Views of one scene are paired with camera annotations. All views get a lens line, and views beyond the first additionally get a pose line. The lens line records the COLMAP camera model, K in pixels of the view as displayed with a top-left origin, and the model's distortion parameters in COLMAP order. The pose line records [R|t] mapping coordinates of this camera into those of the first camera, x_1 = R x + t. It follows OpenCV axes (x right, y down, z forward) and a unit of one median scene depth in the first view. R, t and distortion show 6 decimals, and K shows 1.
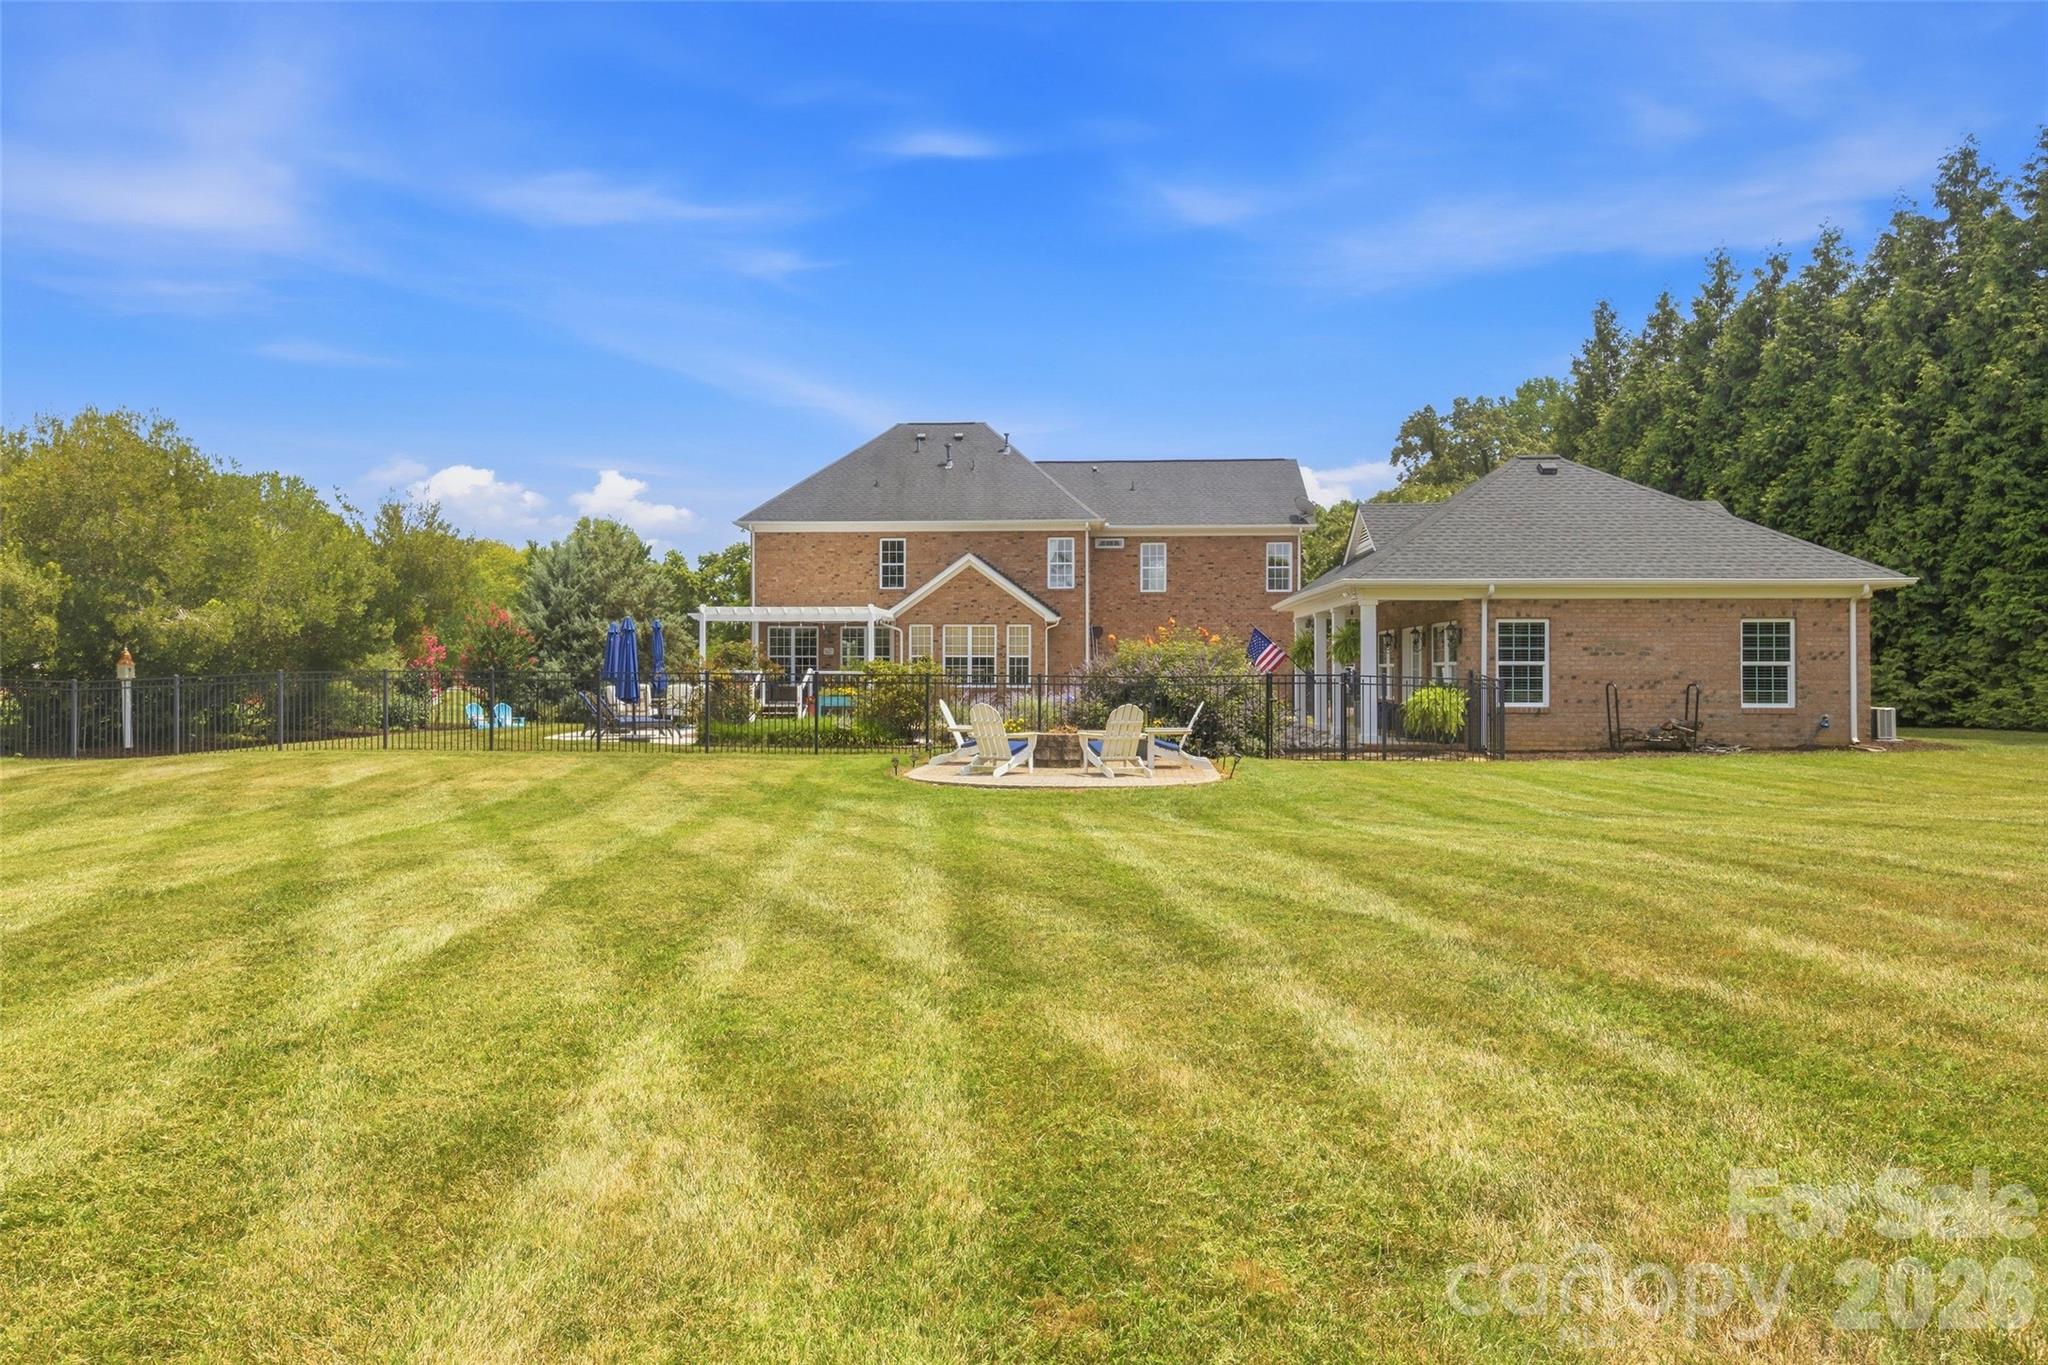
lens RADIAL K [[1257.6, 0, 1020.0], [0, 1257.6, 672.7], [0, 0, 1]] dist [-0.004328, 0.000070]
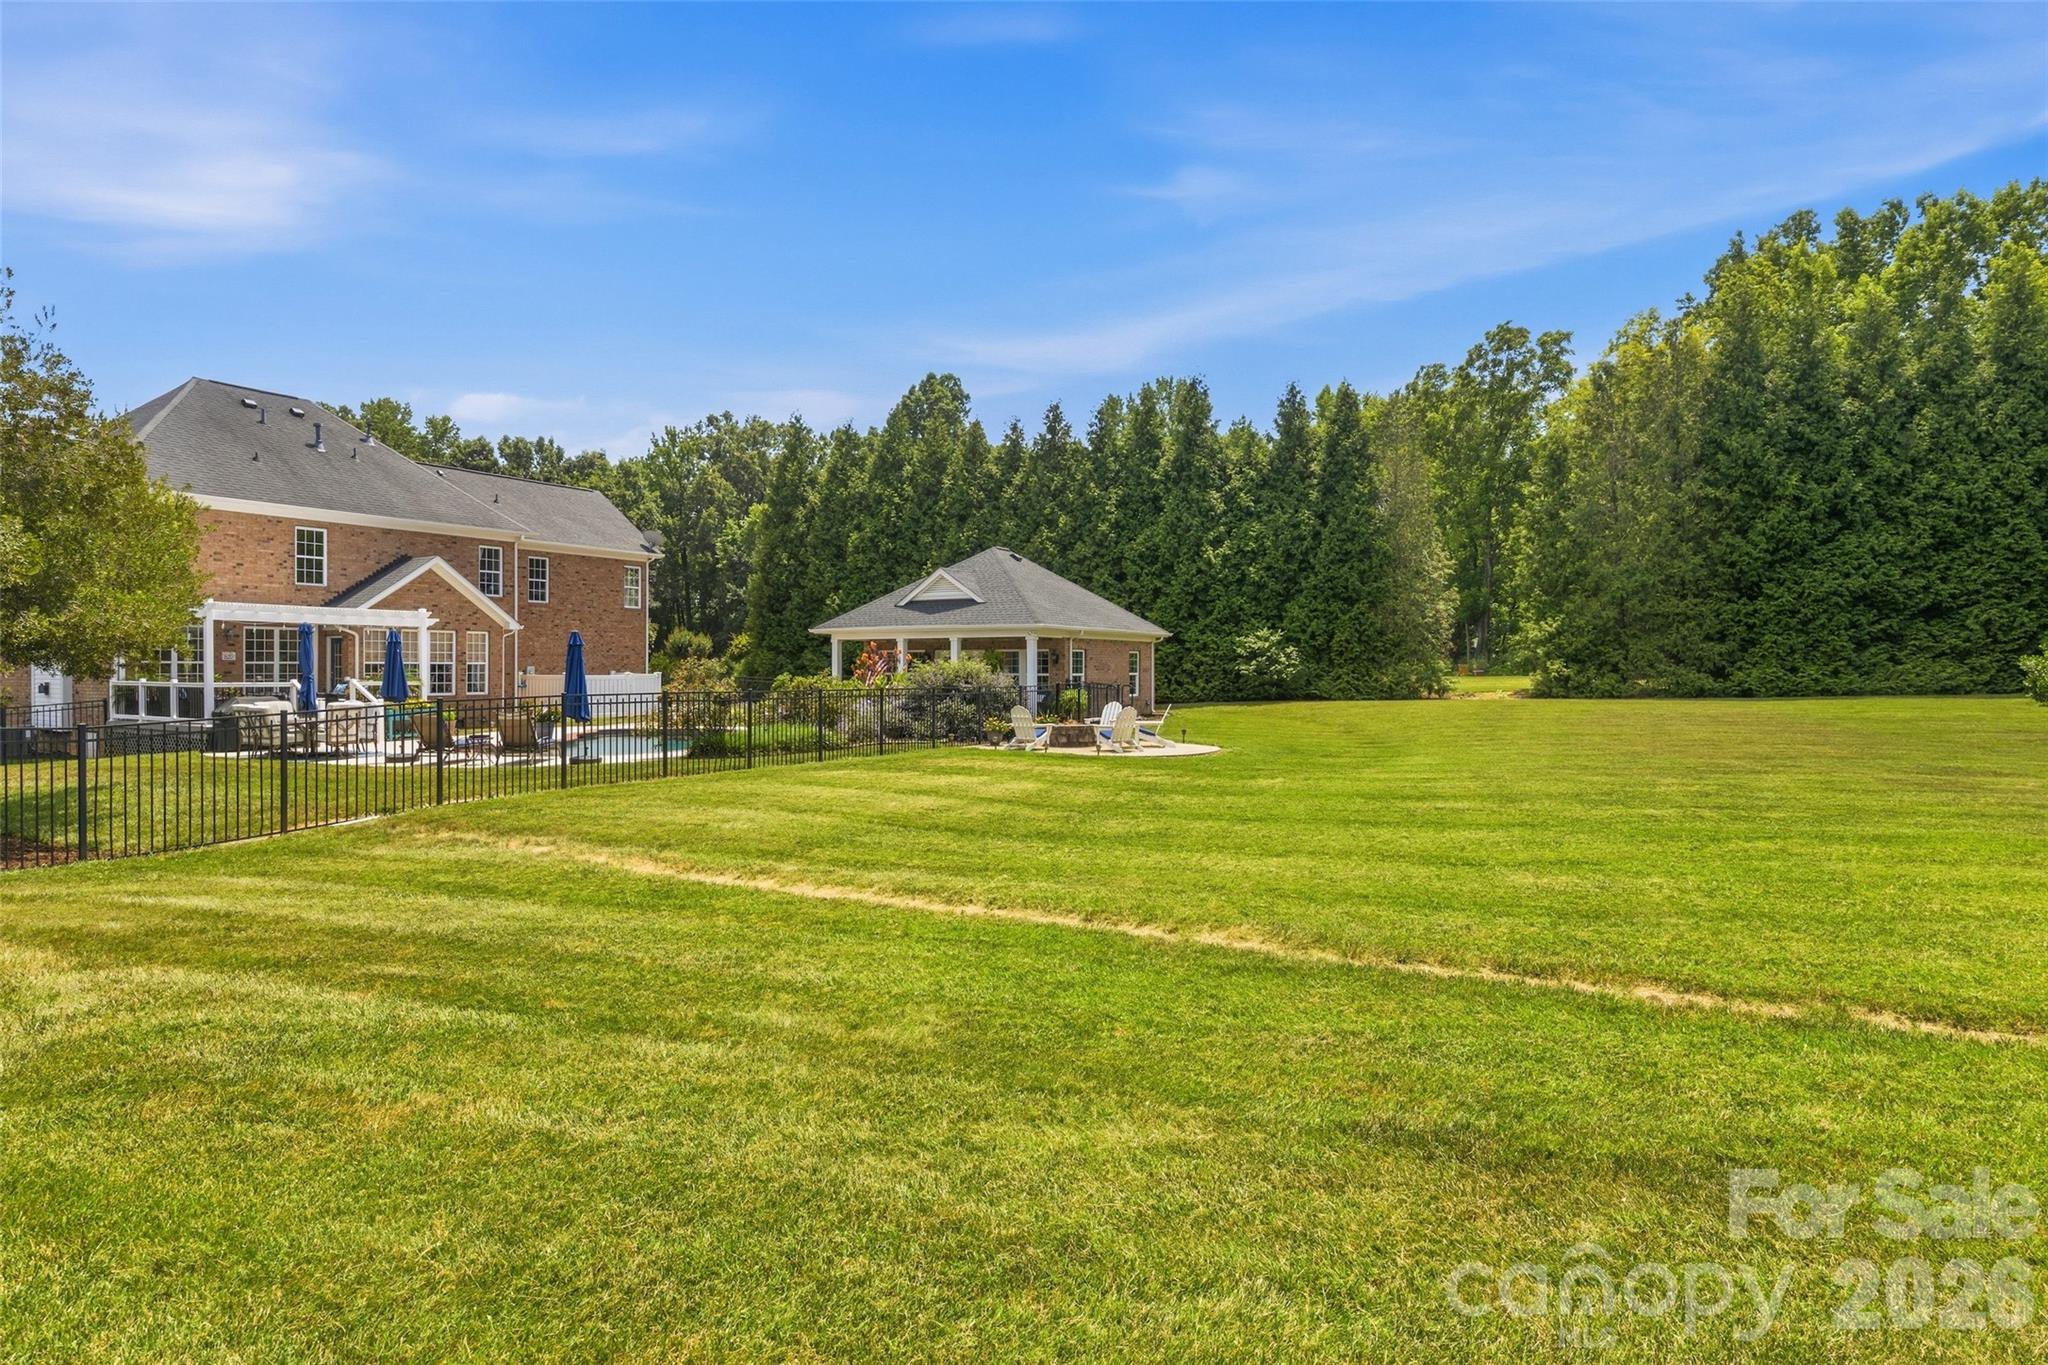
lens RADIAL K [[1075.6, 0, 1024.0], [0, 1075.6, 682.5], [0, 0, 1]] dist [-0.000127, 0.000167]
pose [[0.447421, -0.015397, 0.894191, -0.554711], [-0.002357, 0.999828, 0.018395, -0.014305], [-0.894321, -0.010338, 0.447307, 0.223128]]
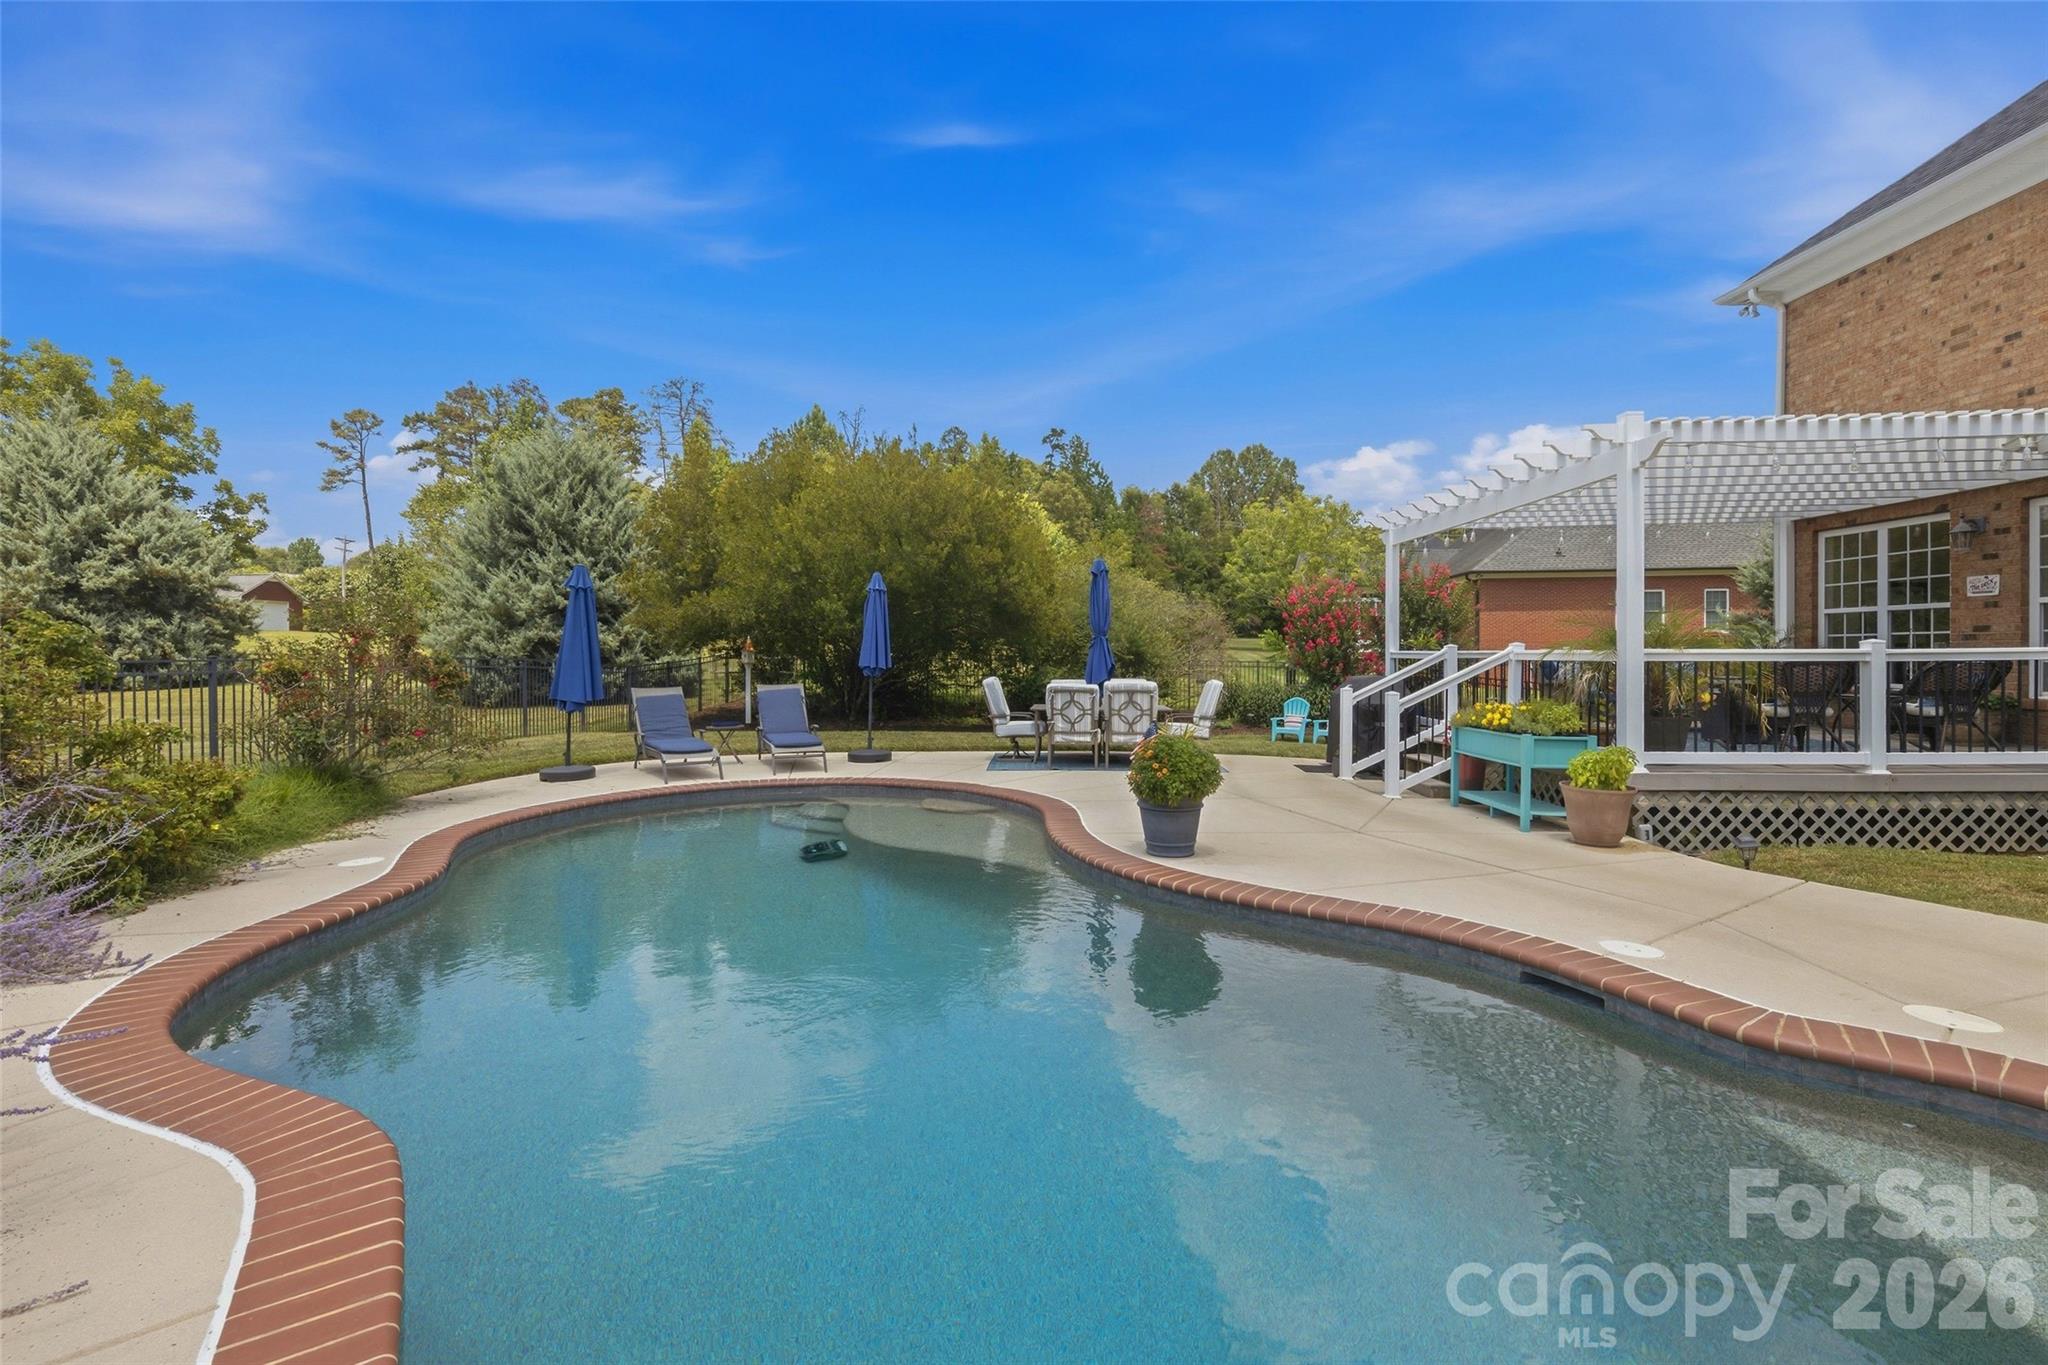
lens RADIAL K [[873.9, 0, 1023.0], [0, 873.9, 666.4], [0, 0, 1]] dist [0.001577, -0.000169]
pose [[0.028483, 0.011940, -0.999523, 0.063381], [0.005079, 0.999914, 0.012090, -0.000587], [0.999581, -0.005421, 0.028420, 0.759497]]
